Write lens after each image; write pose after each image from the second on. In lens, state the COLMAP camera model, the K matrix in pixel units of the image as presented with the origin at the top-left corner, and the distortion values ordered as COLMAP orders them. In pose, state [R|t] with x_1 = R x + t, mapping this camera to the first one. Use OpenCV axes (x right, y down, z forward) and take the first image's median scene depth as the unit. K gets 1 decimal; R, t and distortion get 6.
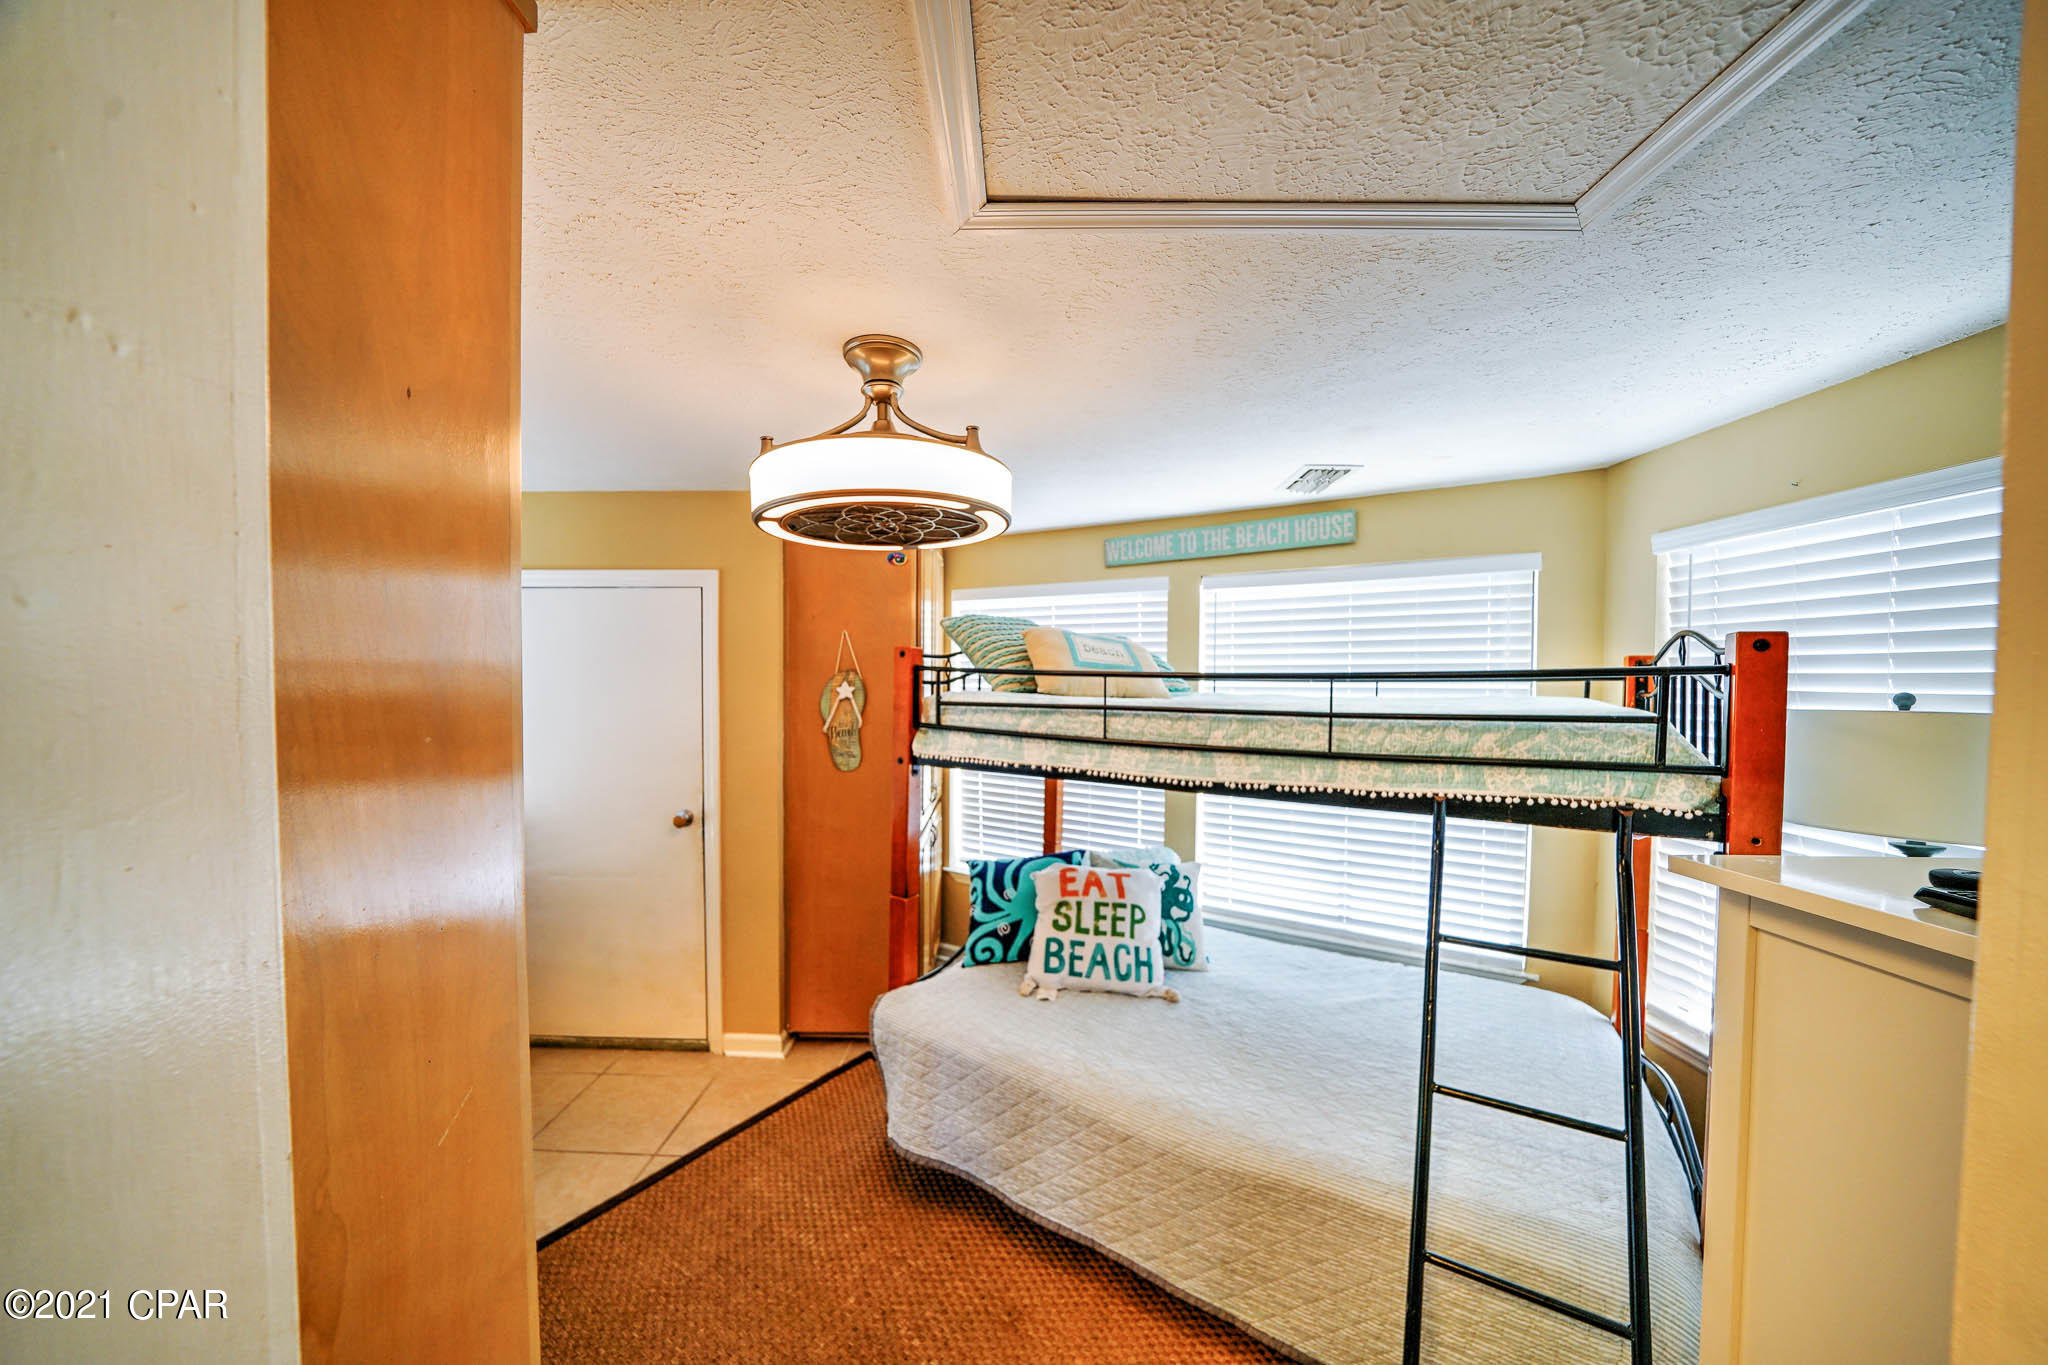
lens RADIAL K [[712.4, 0, 1013.8], [0, 712.4, 686.6], [0, 0, 1]] dist [-0.023986, 0.002335]
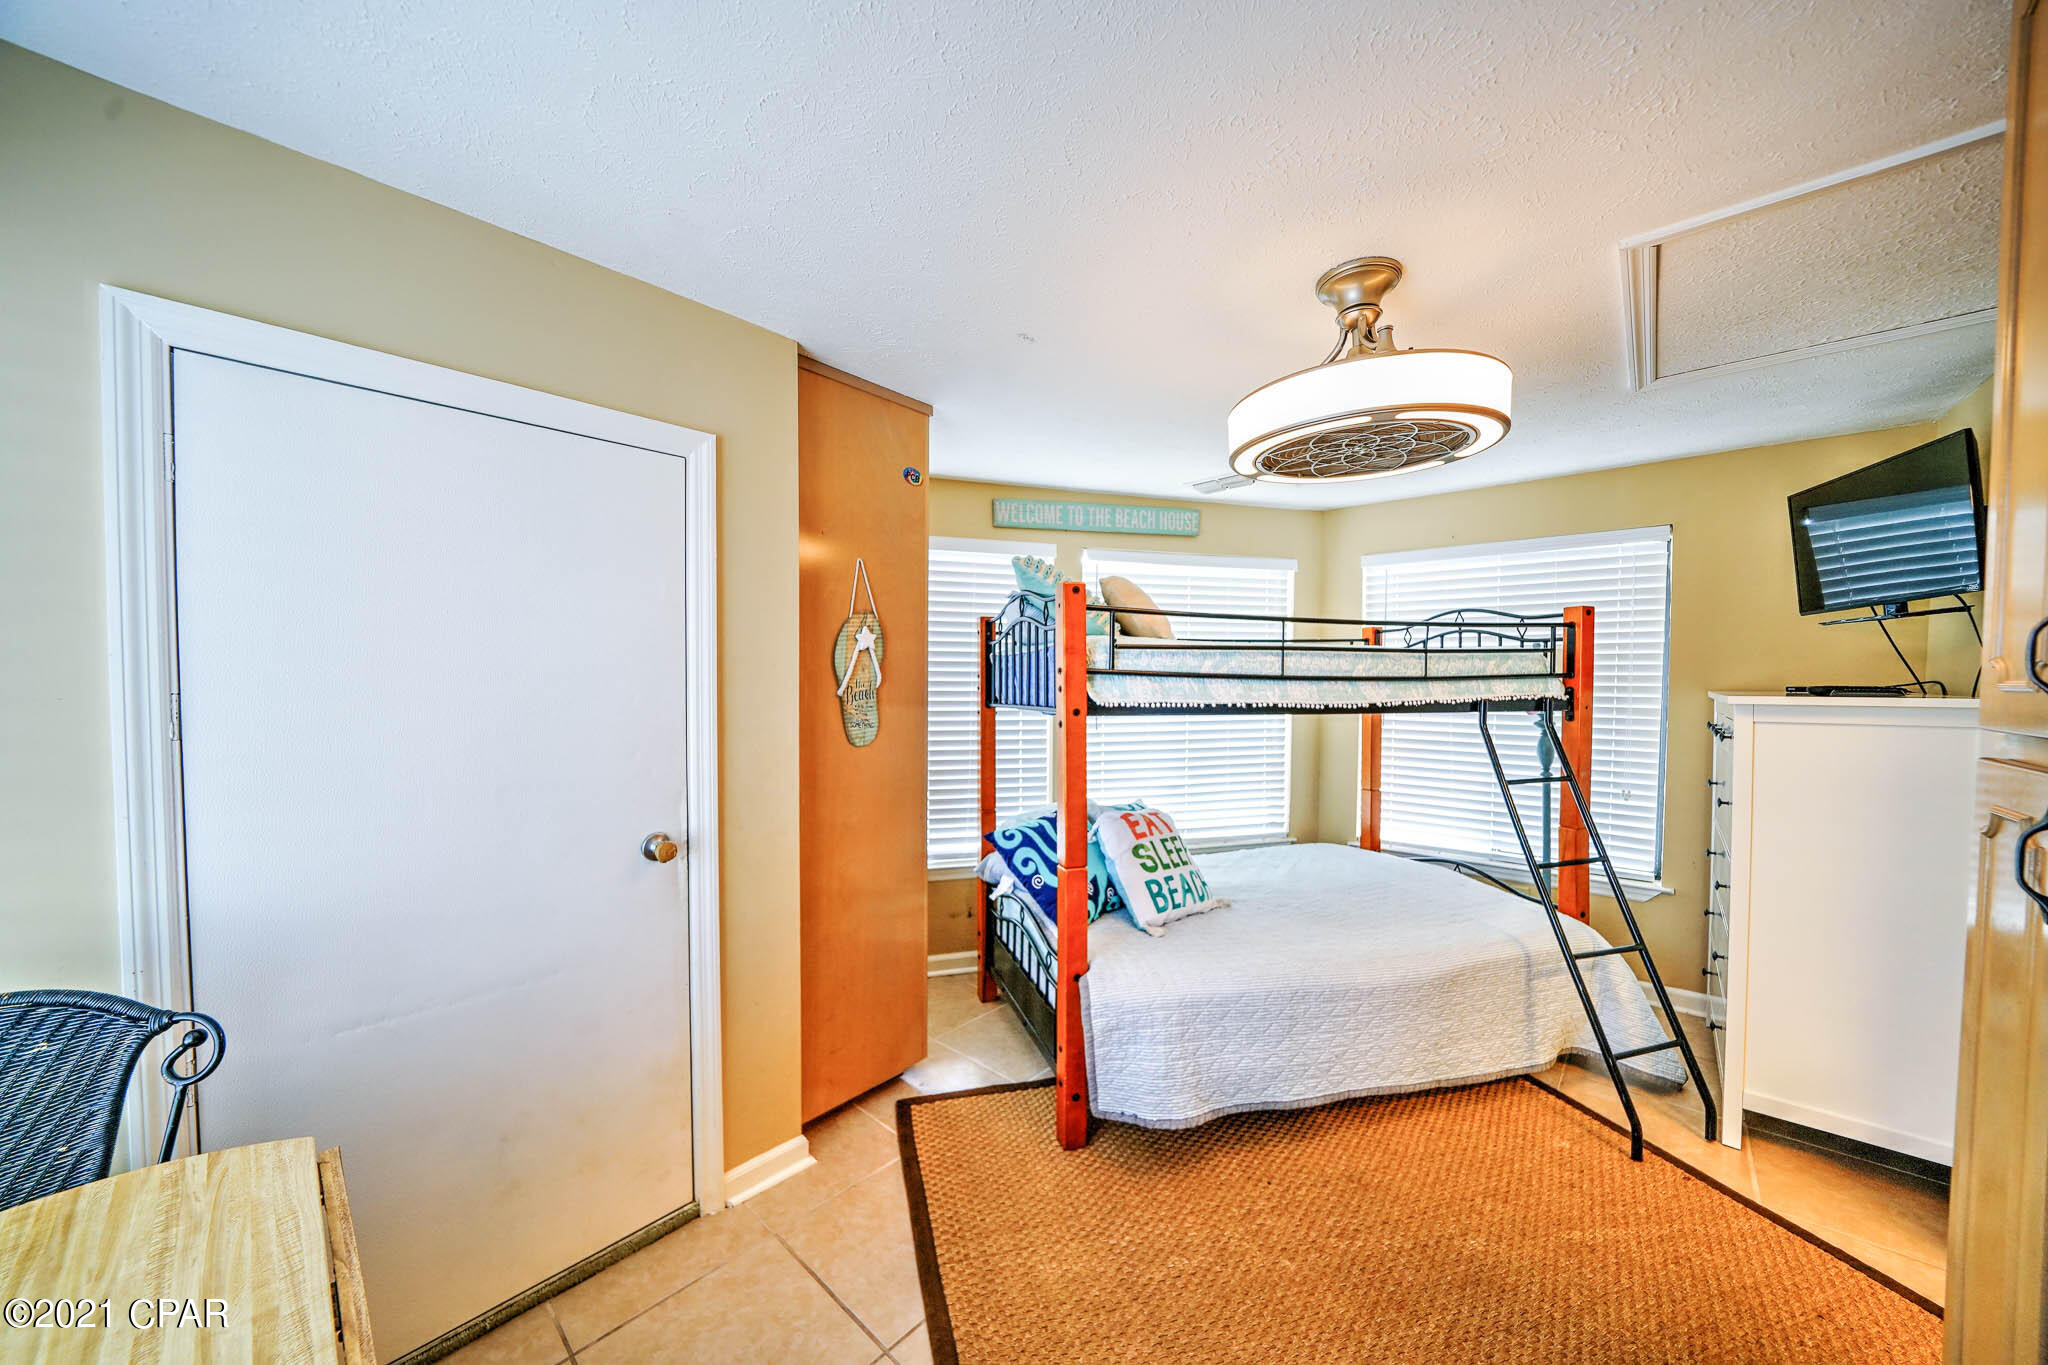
lens RADIAL K [[712.4, 0, 1010.4], [0, 712.4, 687.4], [0, 0, 1]] dist [-0.023986, 0.002335]
pose [[0.664335, -0.016571, 0.747251, -0.850668], [0.012293, 0.999861, 0.011244, 0.062051], [-0.747334, 0.001716, 0.664446, 0.472099]]
